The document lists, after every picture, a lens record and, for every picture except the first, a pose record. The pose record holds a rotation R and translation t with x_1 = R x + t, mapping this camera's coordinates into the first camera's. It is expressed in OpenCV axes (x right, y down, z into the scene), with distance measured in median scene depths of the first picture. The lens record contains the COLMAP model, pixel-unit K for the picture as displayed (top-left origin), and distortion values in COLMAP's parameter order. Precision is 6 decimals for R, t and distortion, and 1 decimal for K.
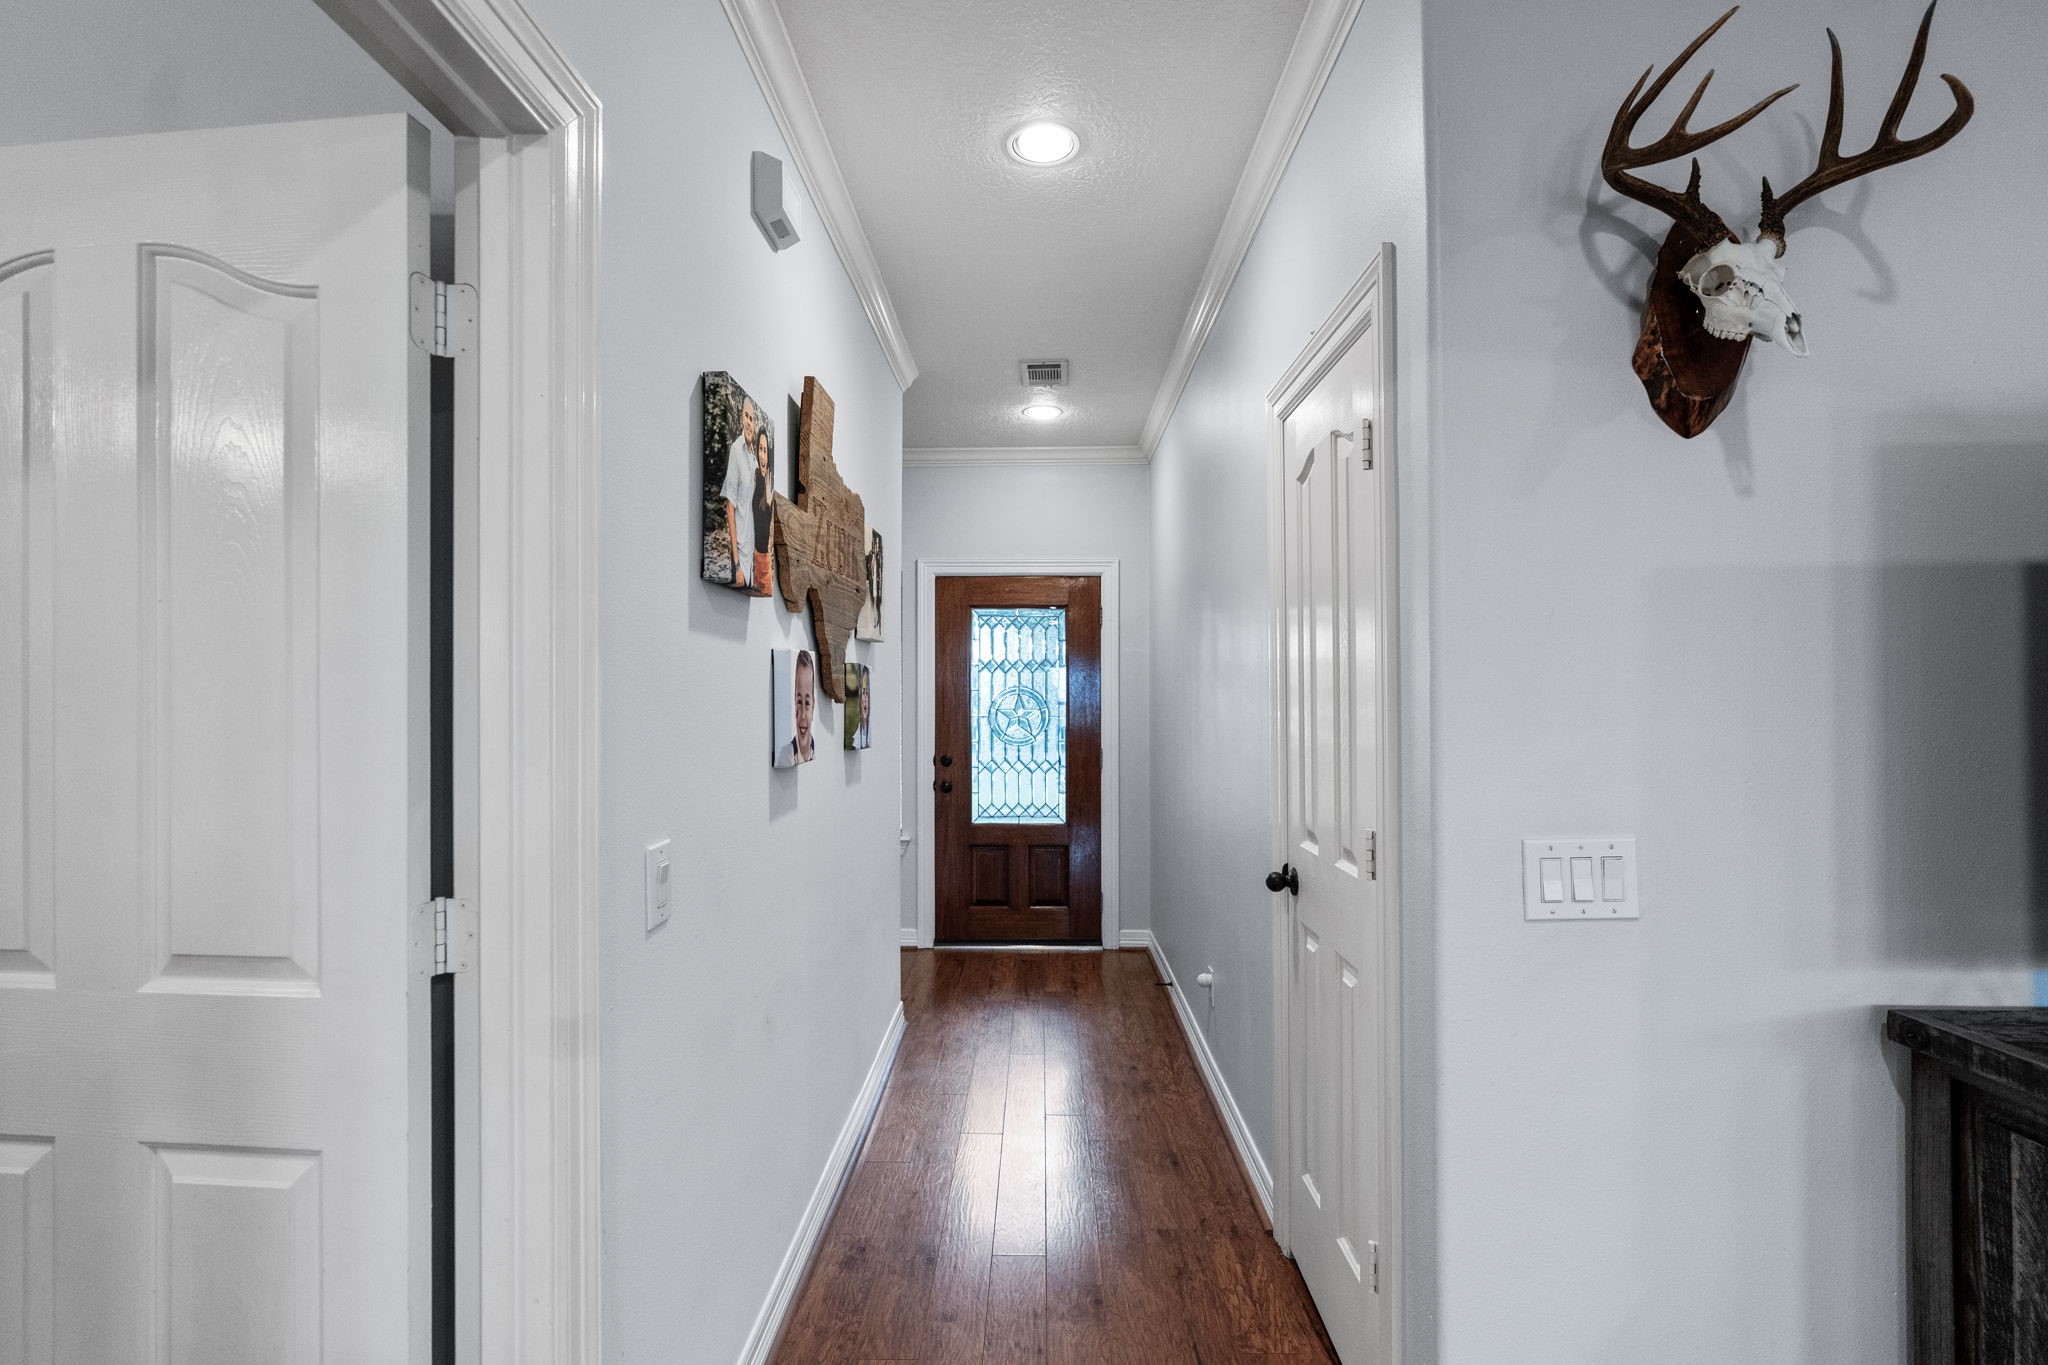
lens RADIAL K [[918.4, 0, 1024.0], [0, 918.4, 682.5], [0, 0, 1]] dist [-0.010119, -0.000757]
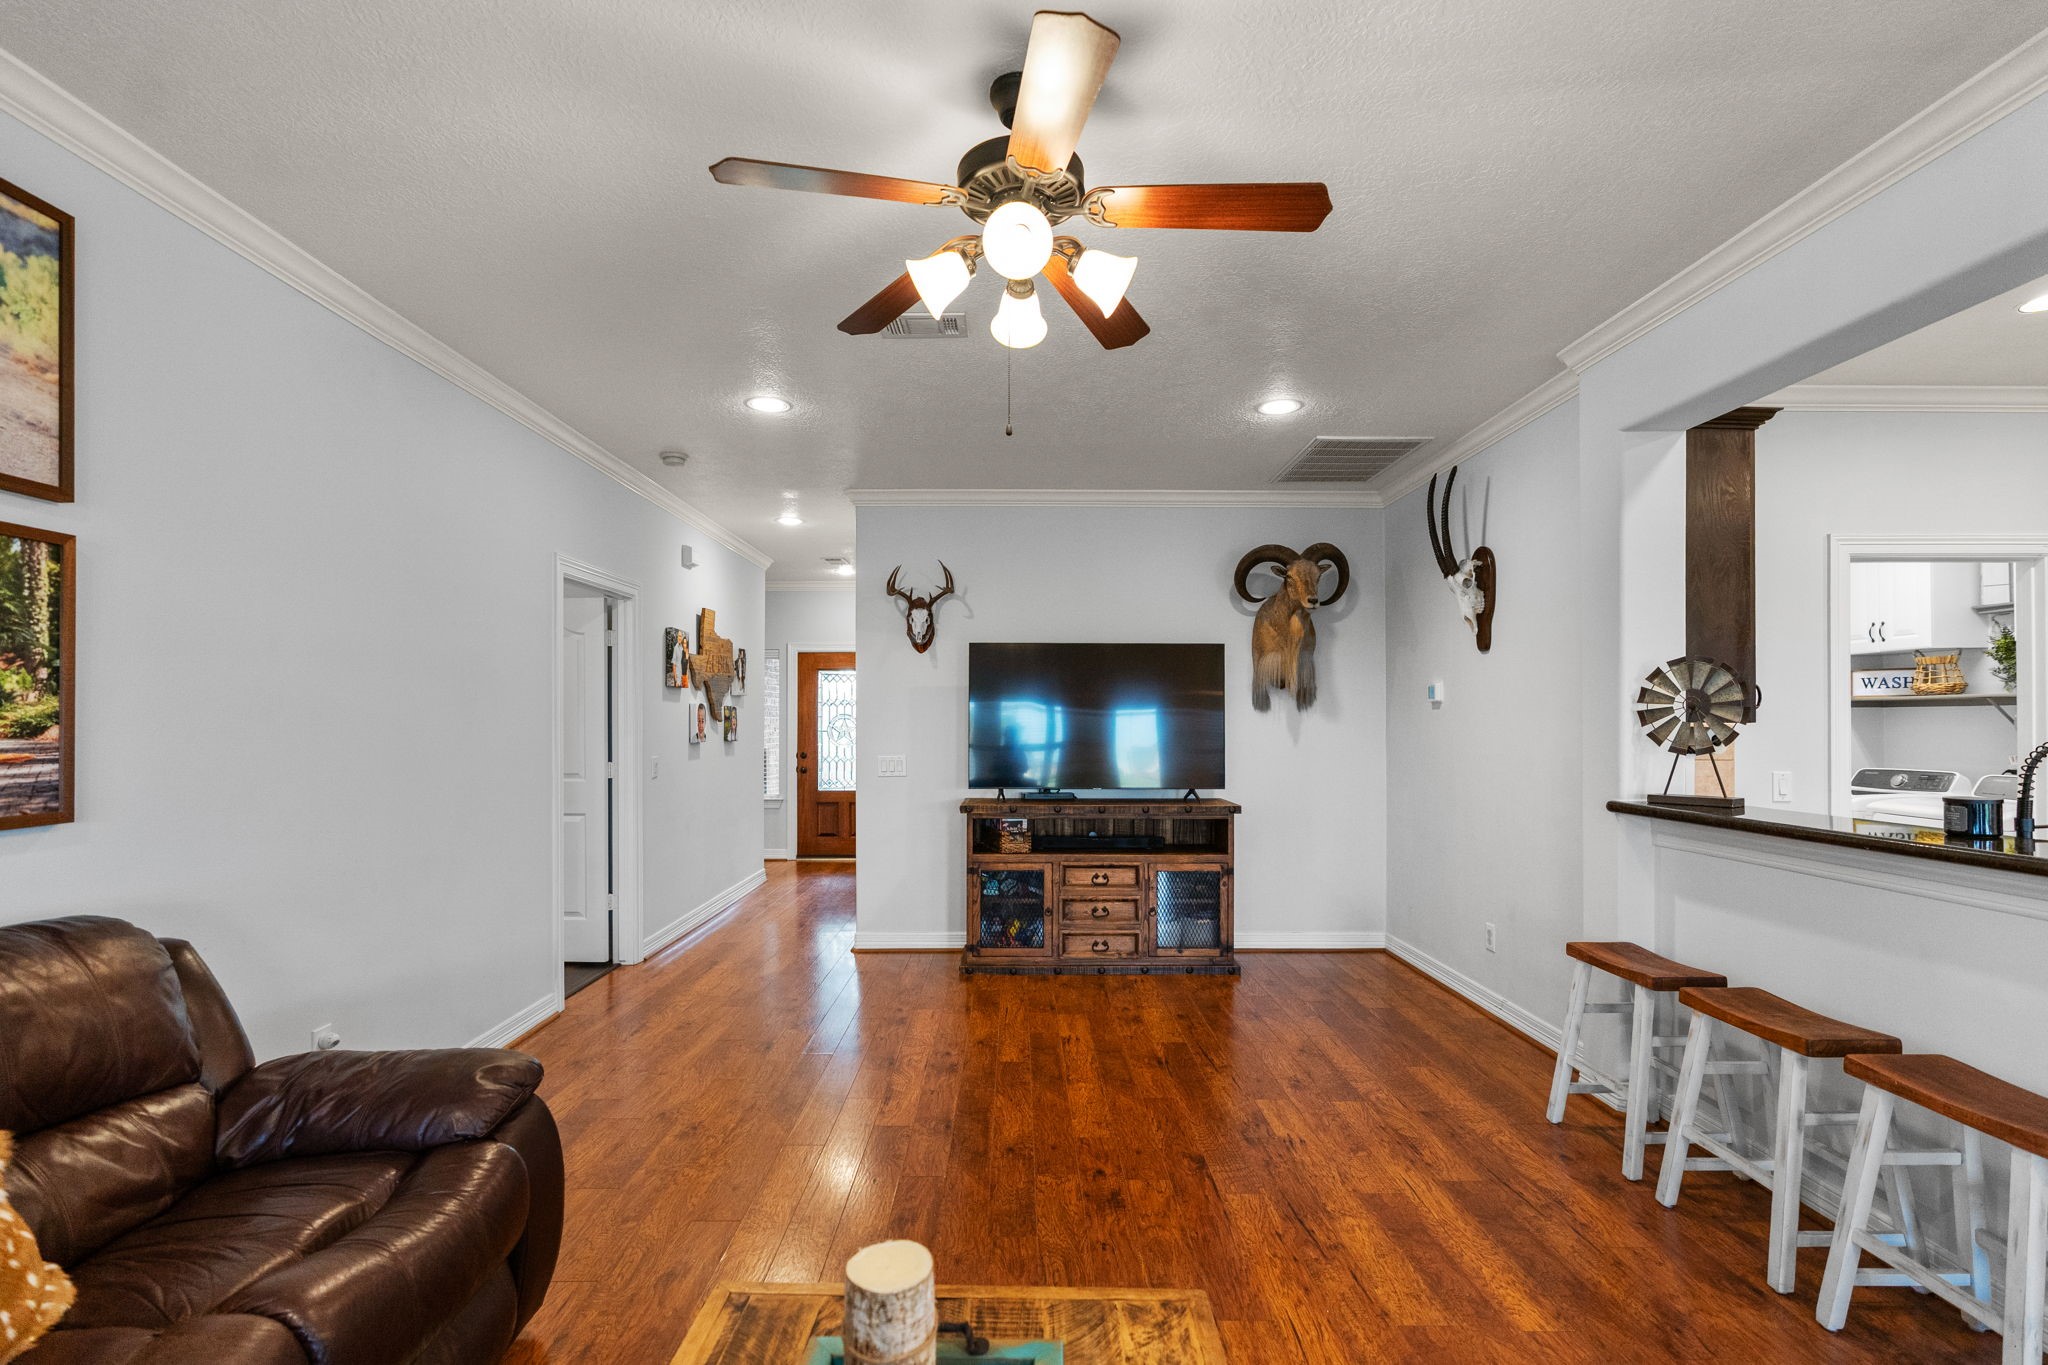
lens RADIAL K [[930.6, 0, 1013.7], [0, 930.6, 710.2], [0, 0, 1]] dist [-0.011318, 0.005241]
pose [[0.999820, 0.001665, 0.018922, 0.675236], [-0.001739, 0.999991, 0.003911, -0.026110], [-0.018916, -0.003943, 0.999813, -1.911123]]
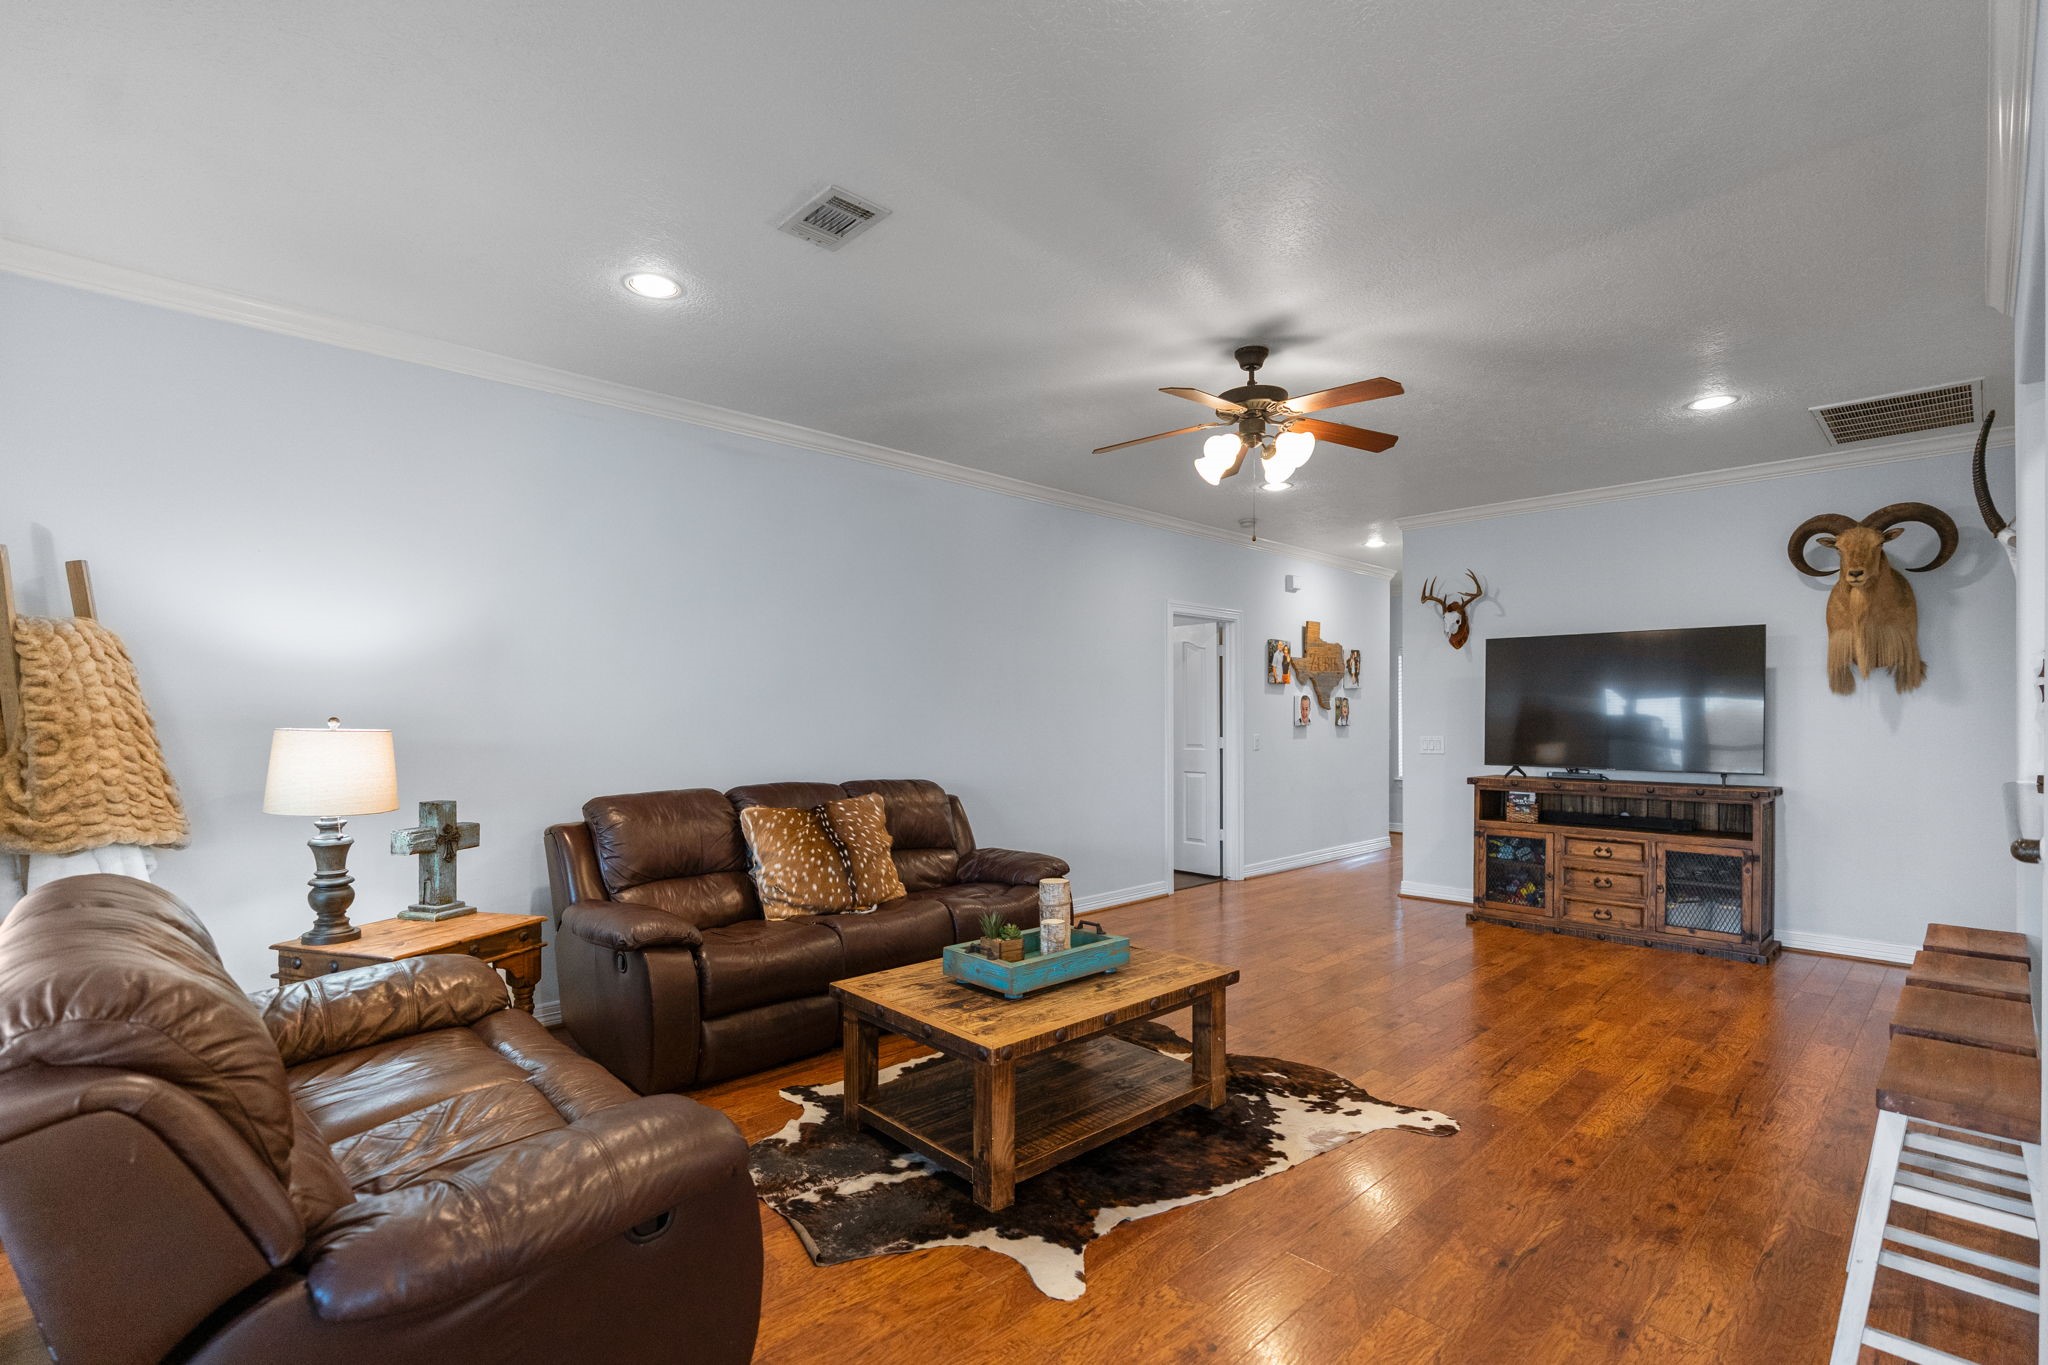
lens RADIAL K [[930.6, 0, 1013.7], [0, 930.6, 710.2], [0, 0, 1]] dist [-0.011318, 0.005241]
pose [[0.707395, -0.002305, -0.706814, 1.558394], [0.008791, 0.999946, 0.005537, -0.005639], [0.706763, -0.010131, 0.707378, -2.459756]]
